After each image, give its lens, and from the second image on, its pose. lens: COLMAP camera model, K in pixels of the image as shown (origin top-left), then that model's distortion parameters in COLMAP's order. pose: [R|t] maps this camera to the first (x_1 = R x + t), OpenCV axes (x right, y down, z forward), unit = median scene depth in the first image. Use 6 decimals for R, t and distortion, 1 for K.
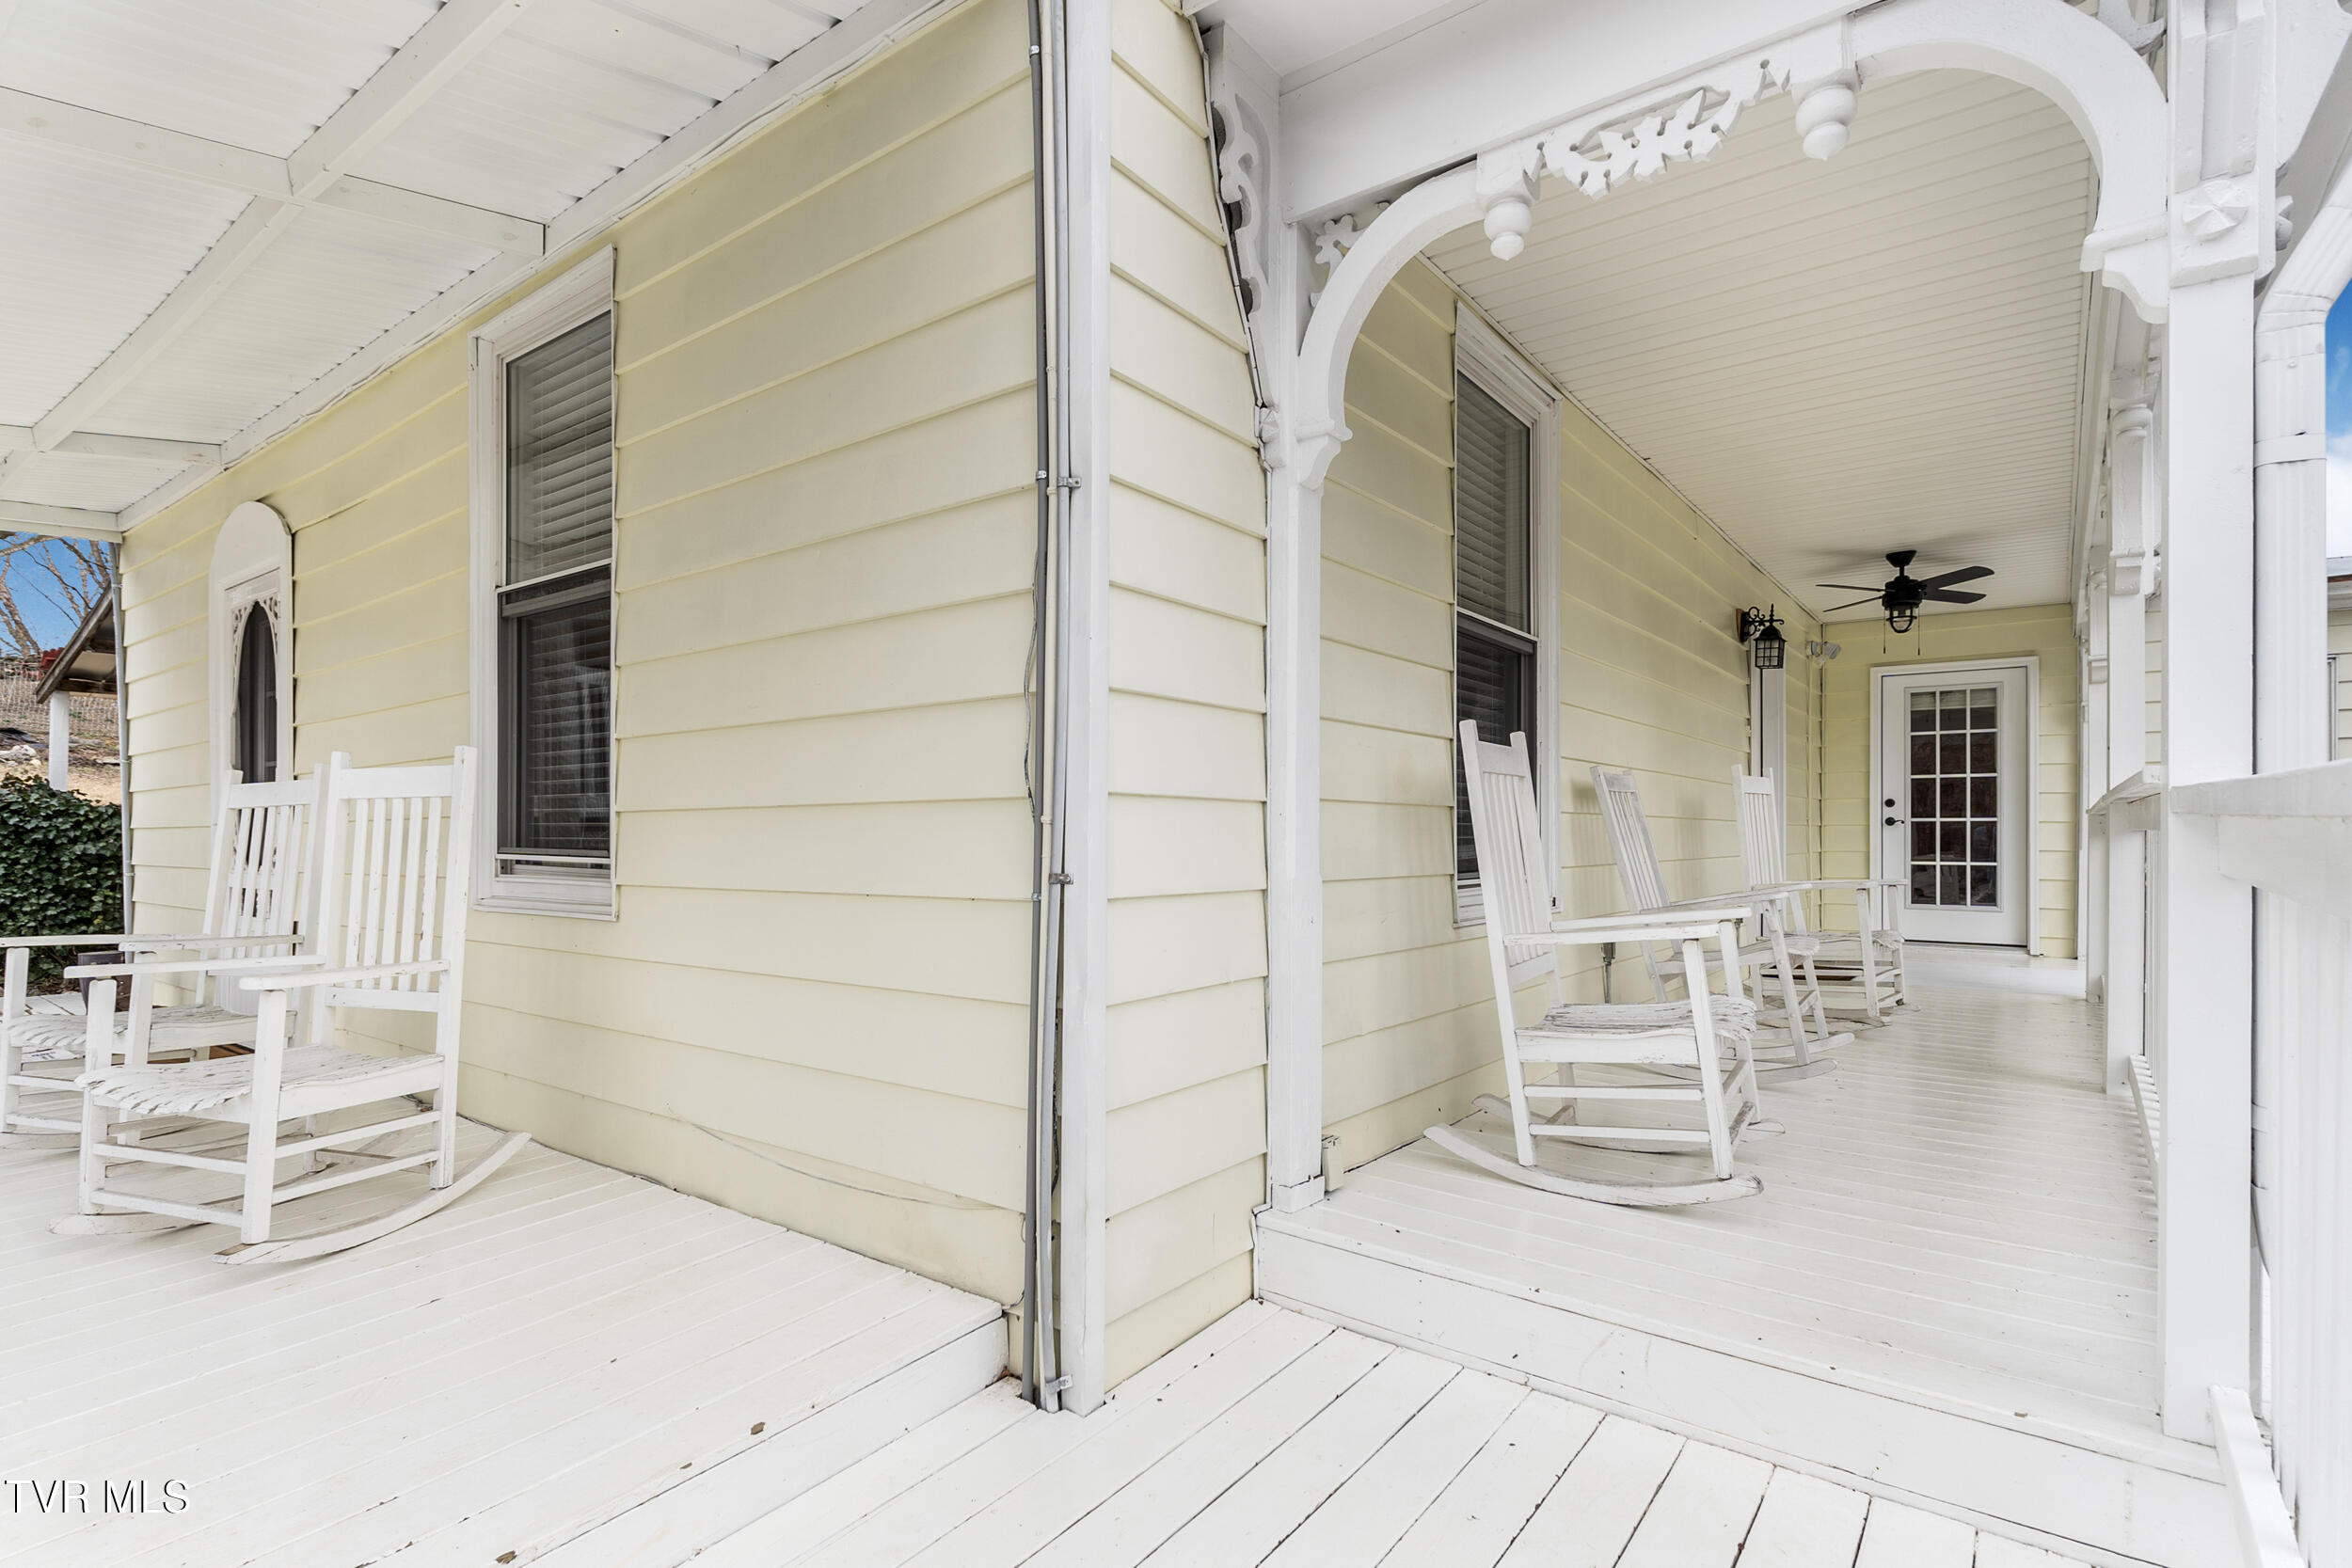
lens RADIAL K [[1146.2, 0, 1176.2], [0, 1146.2, 833.5], [0, 0, 1]] dist [0.000234, 0.000101]
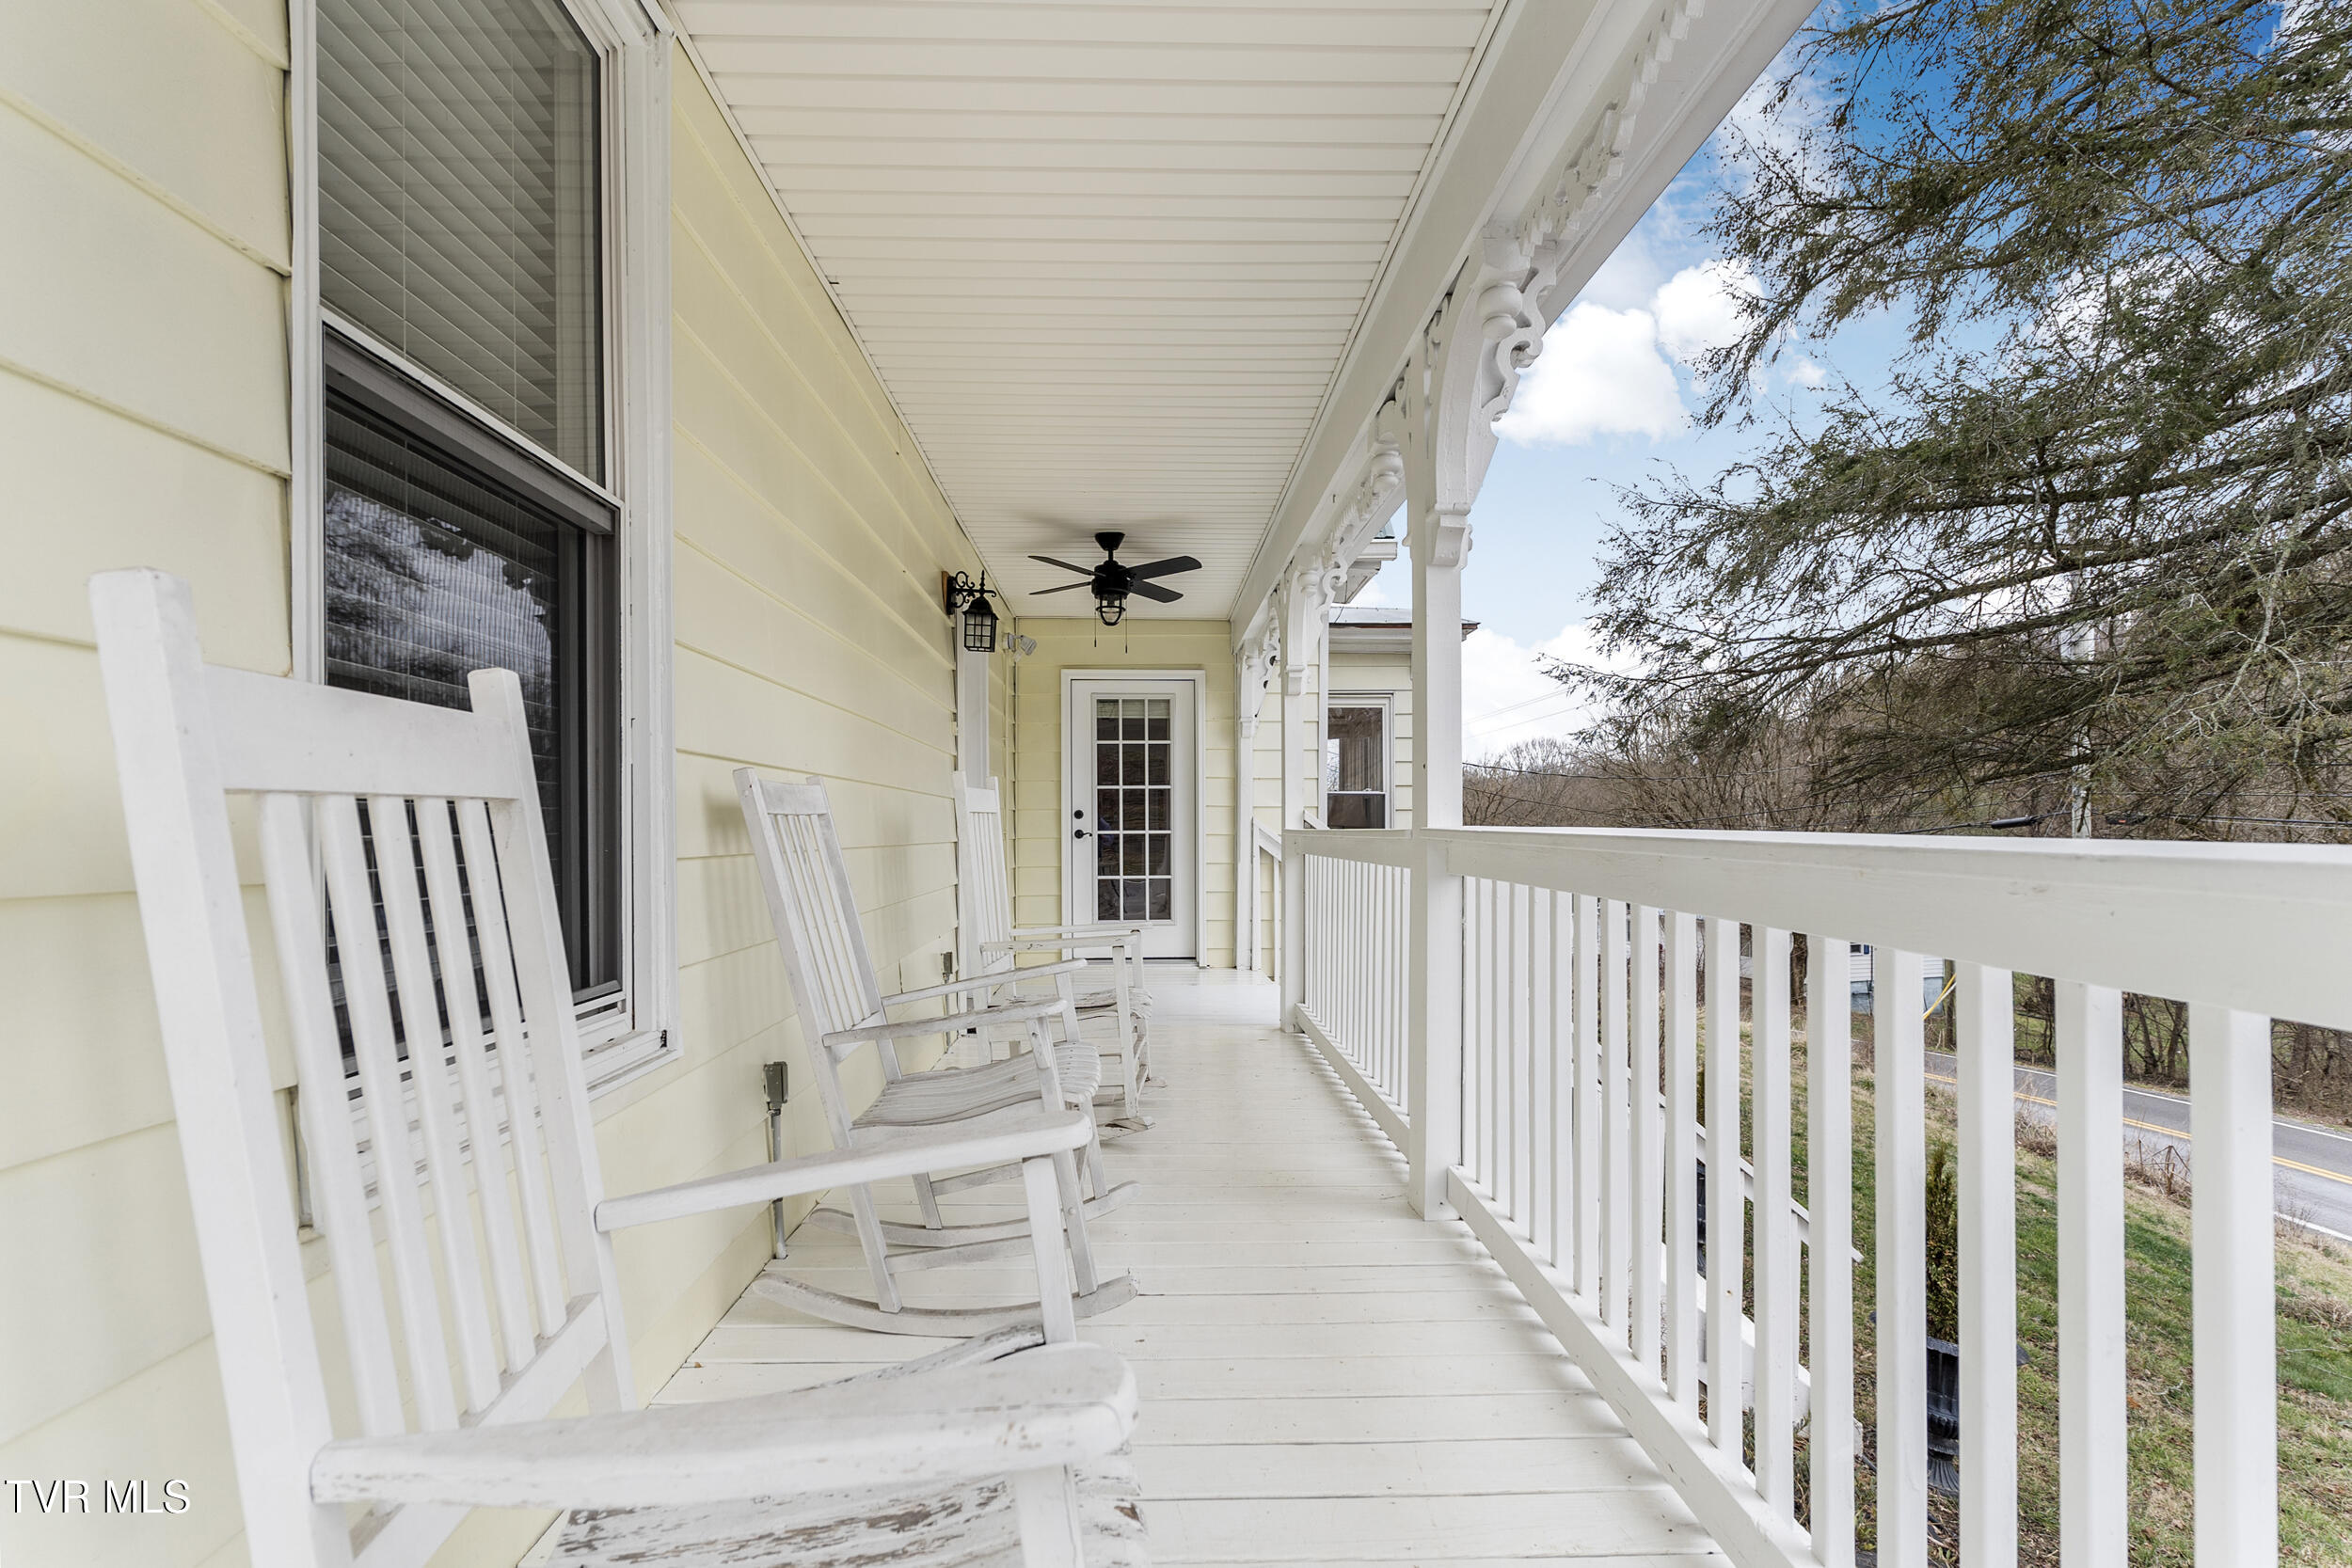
lens RADIAL K [[1146.2, 0, 1176.2], [0, 1146.2, 833.5], [0, 0, 1]] dist [0.000234, 0.000101]
pose [[0.773315, -0.007490, 0.633978, 0.099082], [0.006218, 0.999972, 0.004229, -0.016655], [-0.633992, 0.000672, 0.773339, 0.251942]]
